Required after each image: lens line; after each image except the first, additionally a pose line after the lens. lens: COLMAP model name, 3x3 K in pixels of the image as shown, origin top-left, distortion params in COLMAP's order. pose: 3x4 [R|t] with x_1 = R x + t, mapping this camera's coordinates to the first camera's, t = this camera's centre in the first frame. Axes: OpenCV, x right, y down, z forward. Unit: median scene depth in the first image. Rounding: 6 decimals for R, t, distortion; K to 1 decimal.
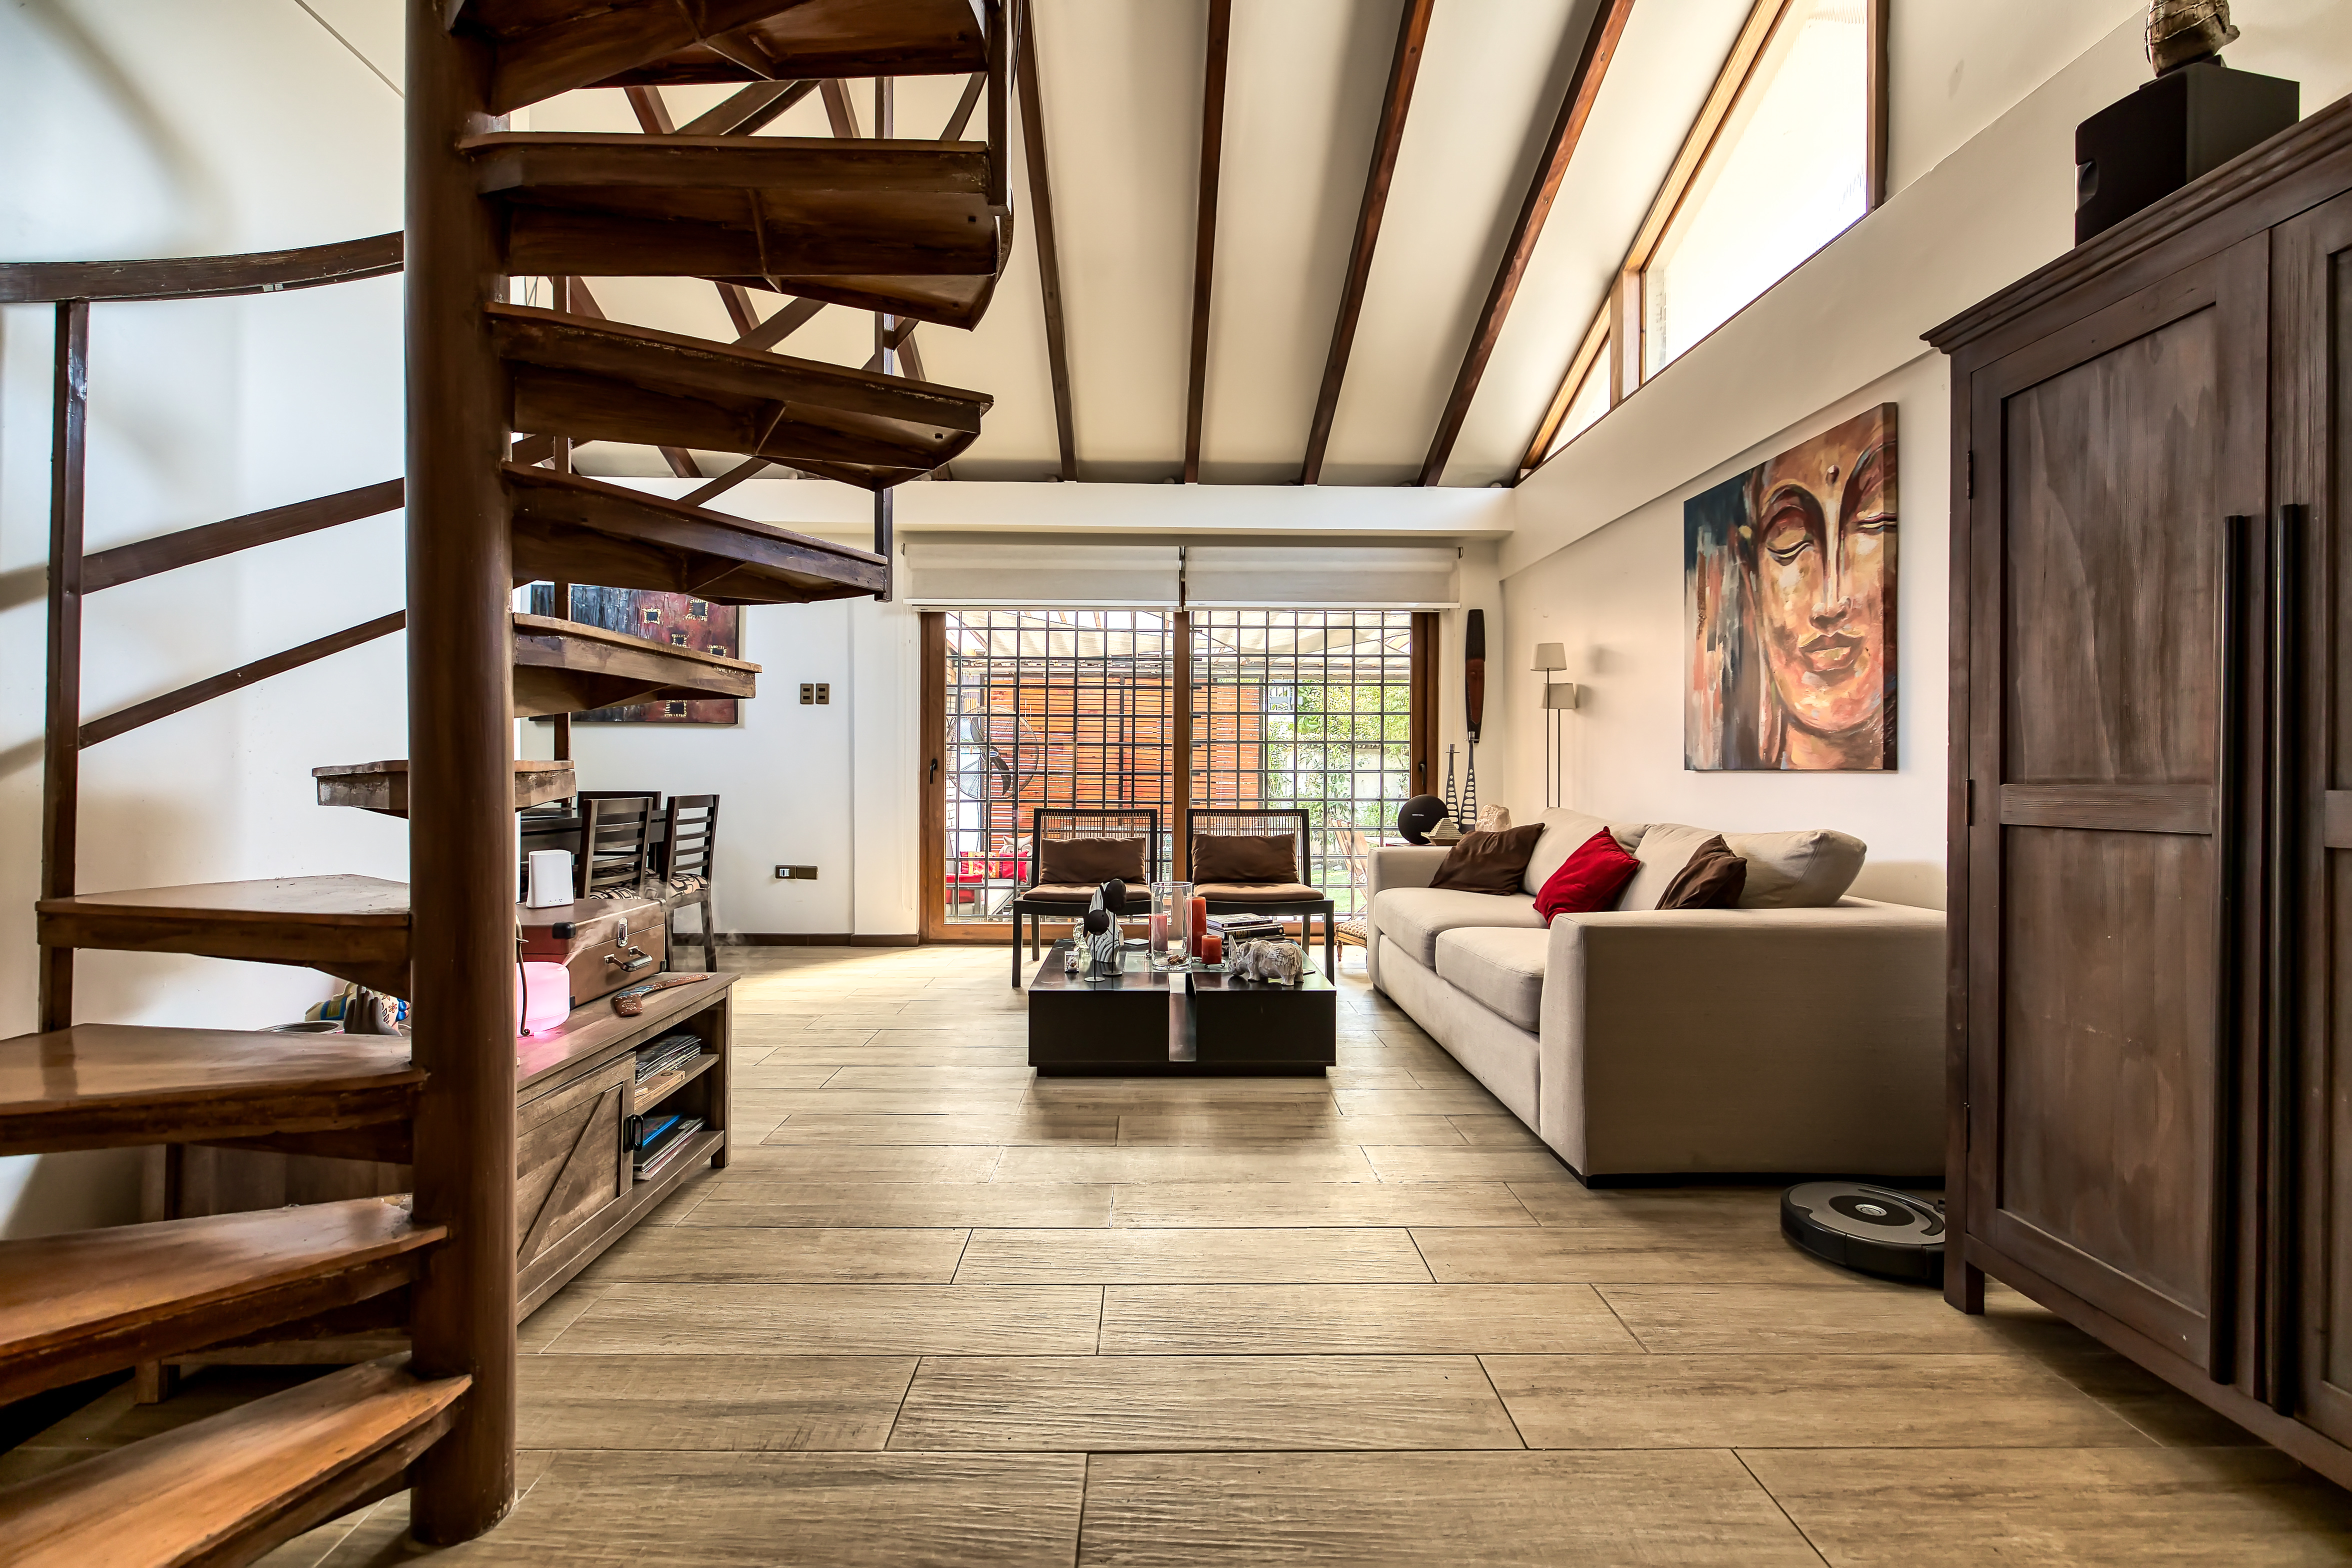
lens RADIAL K [[1001.1, 0, 1156.0], [0, 1001.1, 775.5], [0, 0, 1]] dist [0.002947, 0.000198]
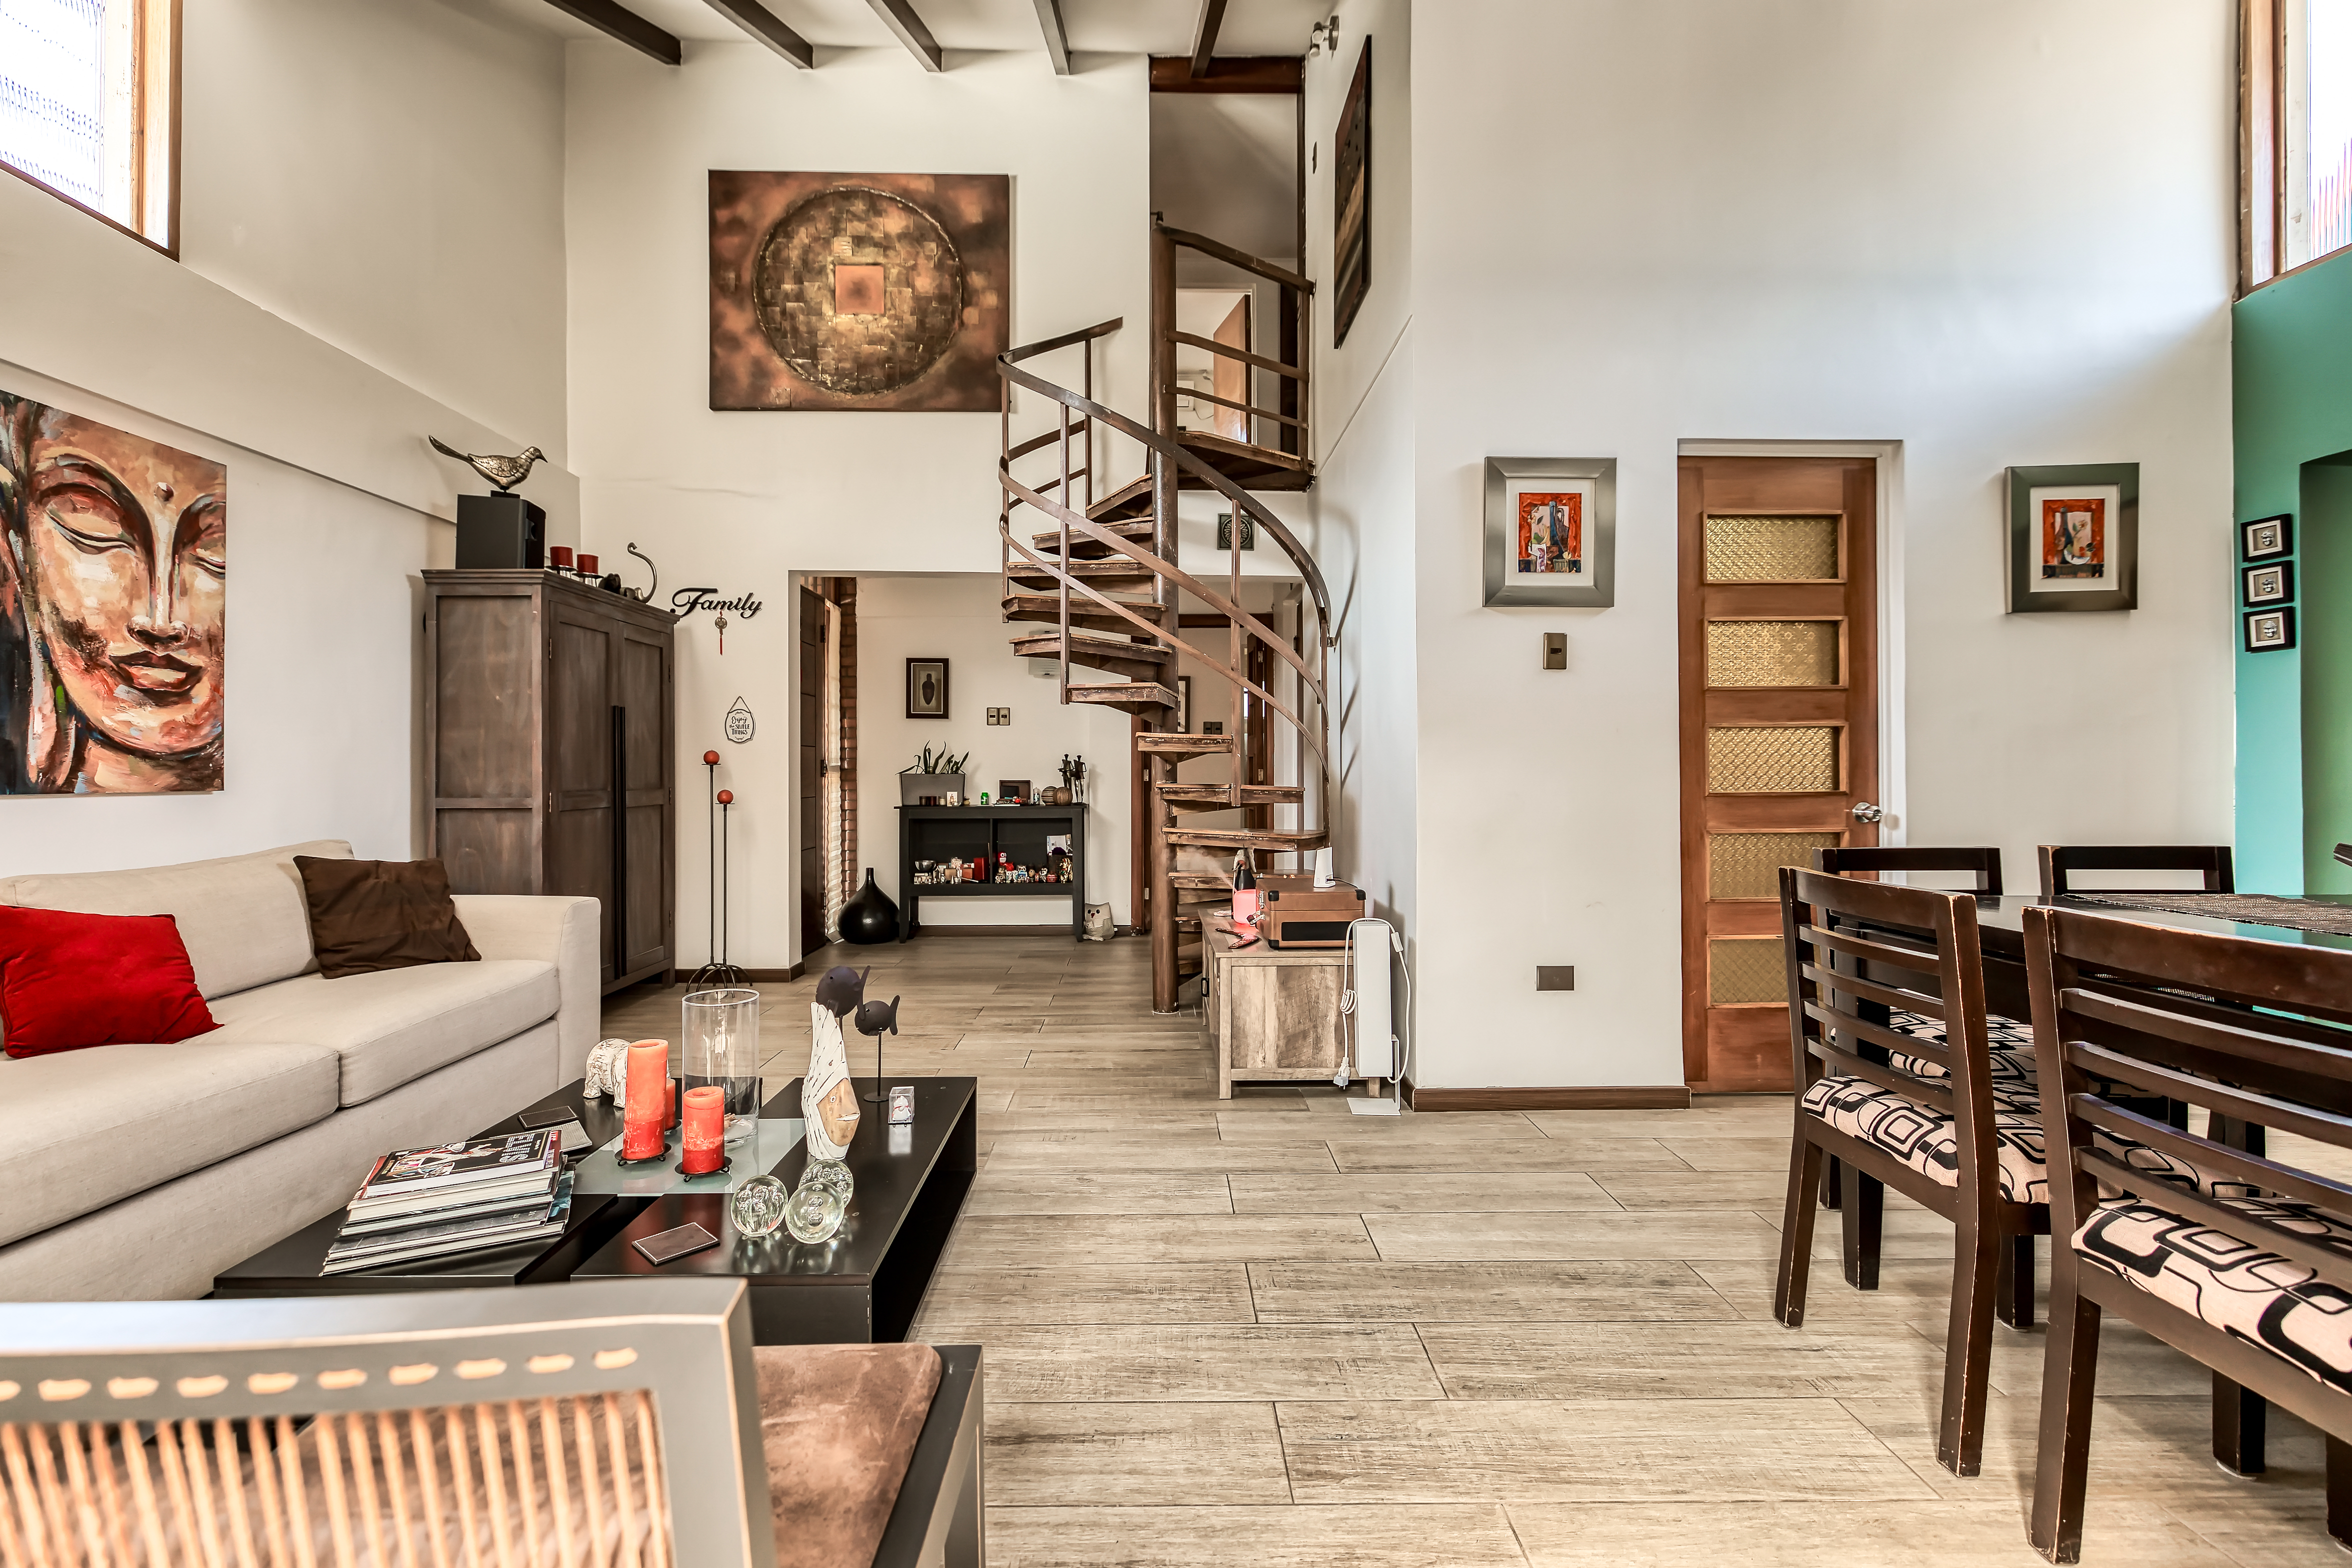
lens RADIAL K [[1001.1, 0, 1170.5], [0, 1001.1, 768.6], [0, 0, 1]] dist [0.002947, 0.000198]
pose [[-0.999746, -0.003451, -0.022285, -0.182625], [-0.003485, 0.999993, 0.001472, -0.020984], [0.022280, 0.001549, -0.999751, 1.256862]]
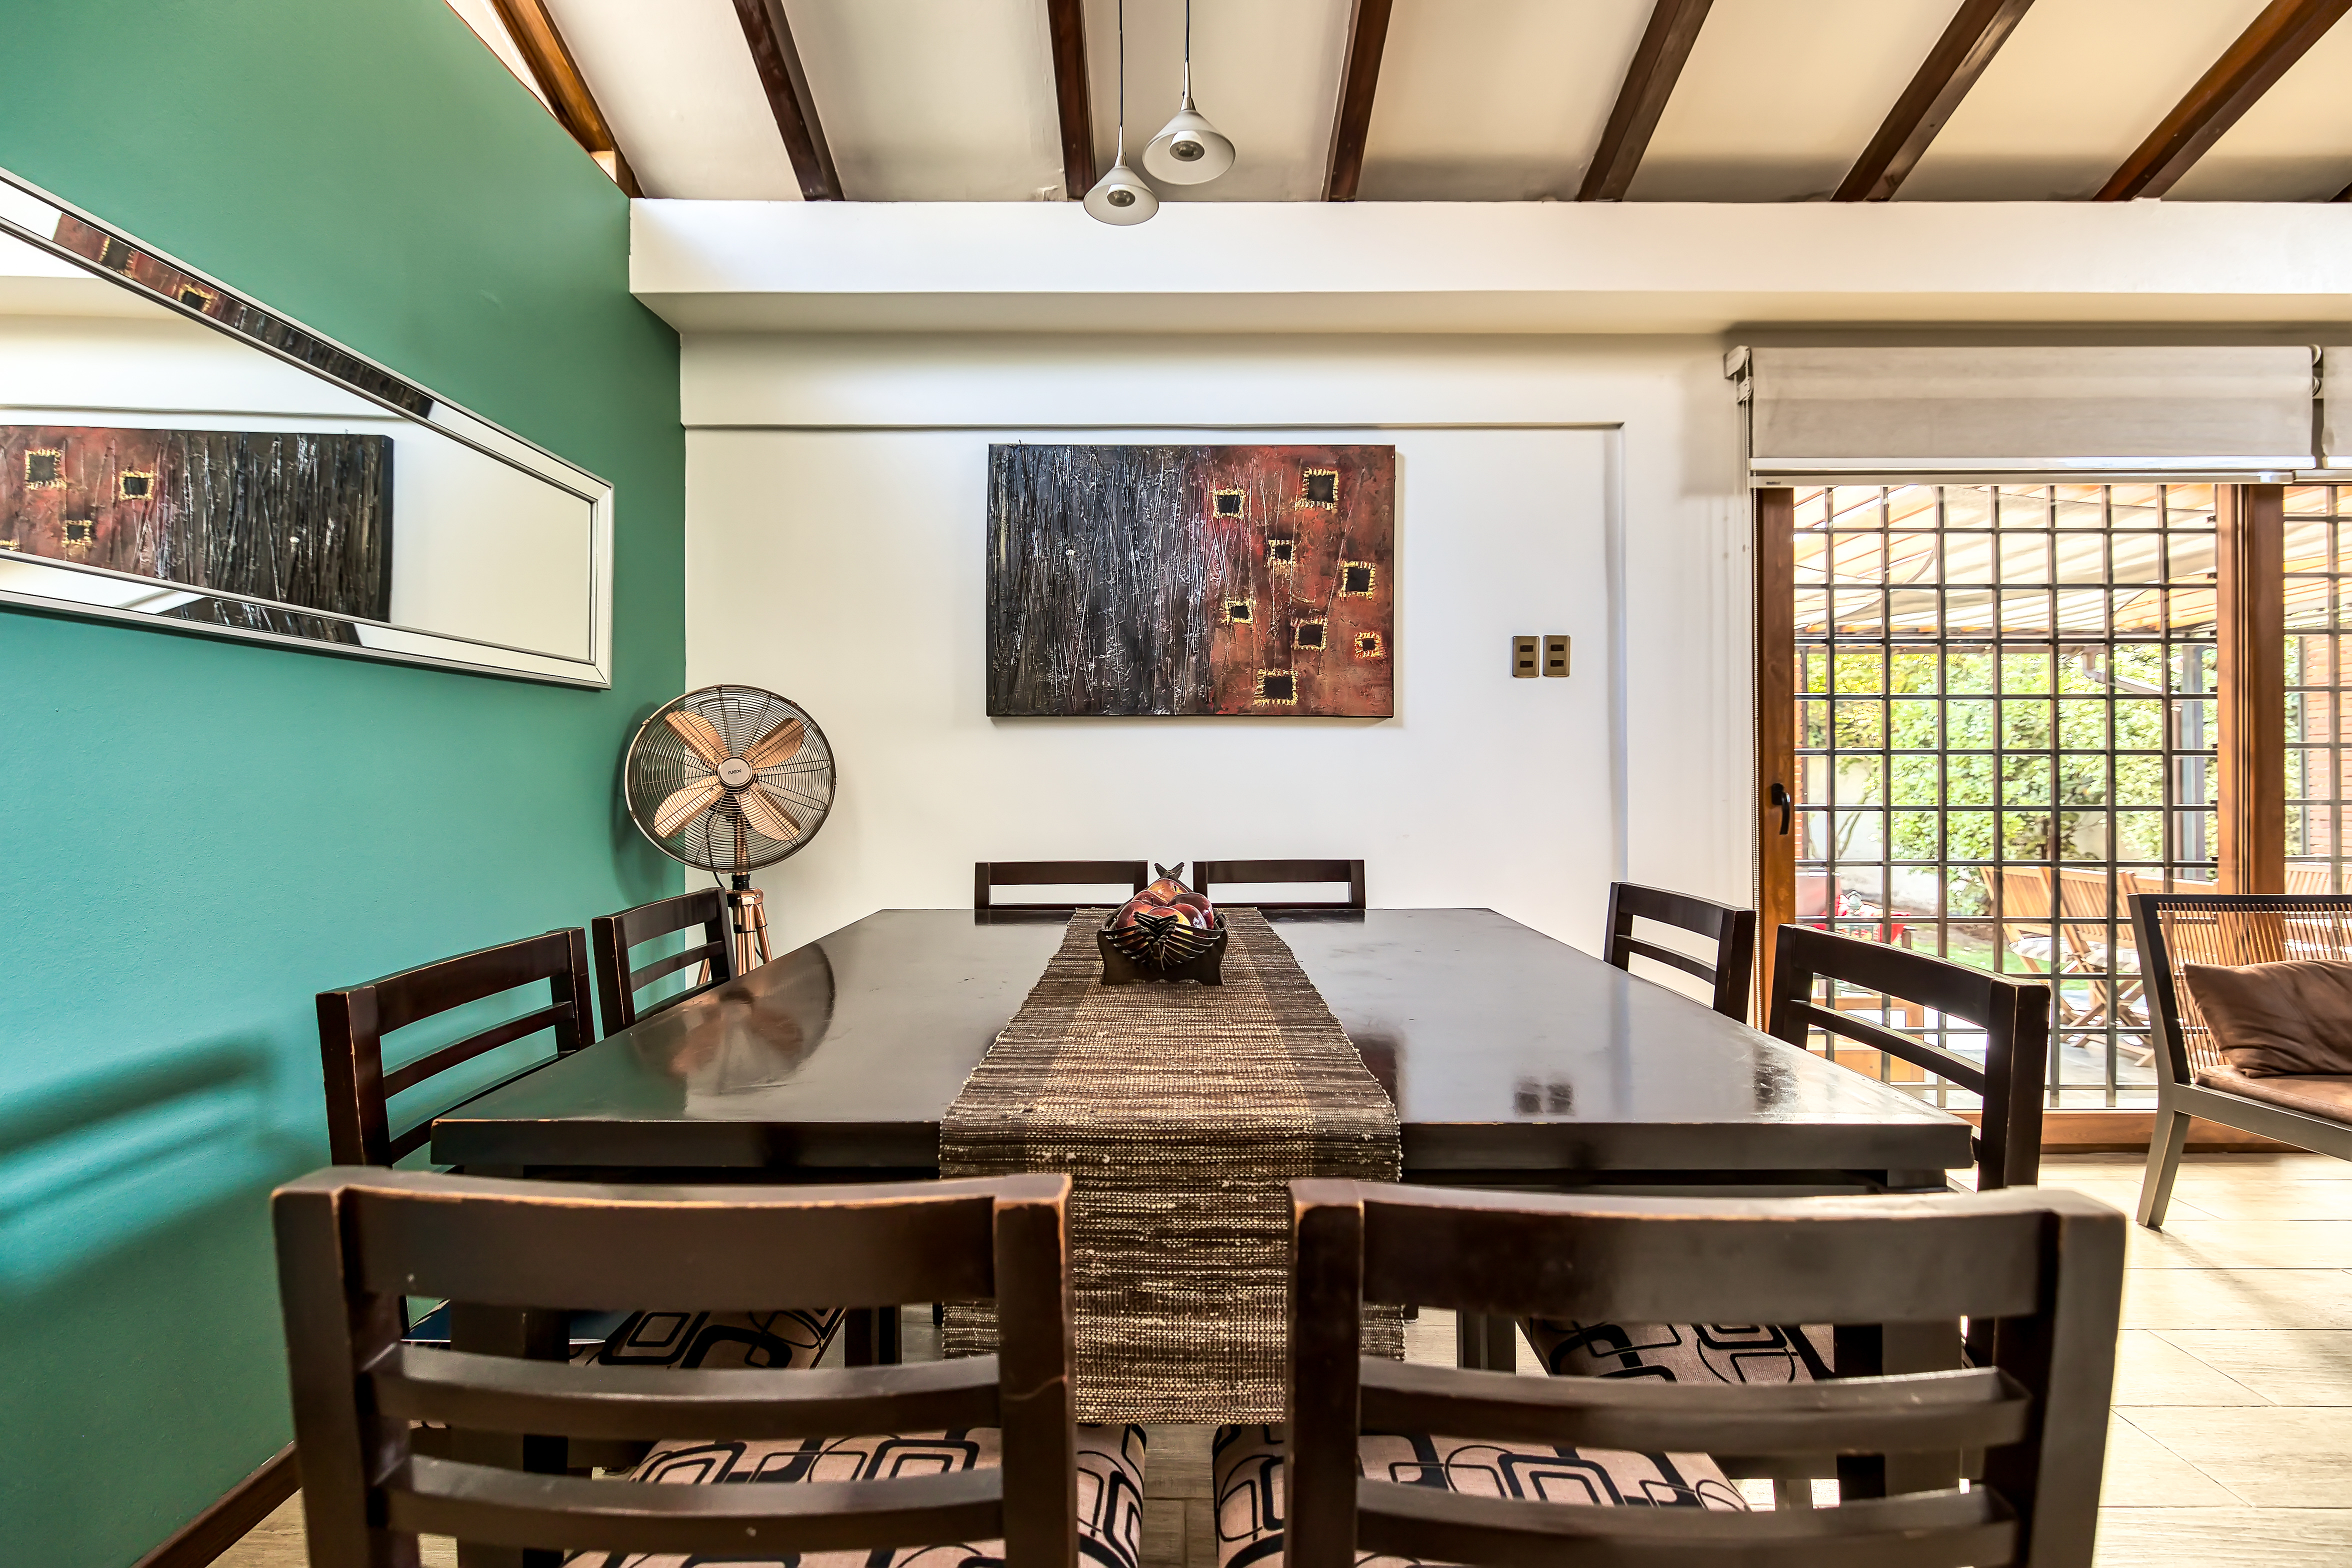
lens RADIAL K [[1001.1, 0, 1169.4], [0, 1001.1, 775.9], [0, 0, 1]] dist [0.002947, 0.000198]
pose [[0.999916, -0.008201, -0.010027, -0.644632], [0.008180, 0.999964, -0.002124, -0.026972], [0.010044, 0.002042, 0.999947, 0.608954]]
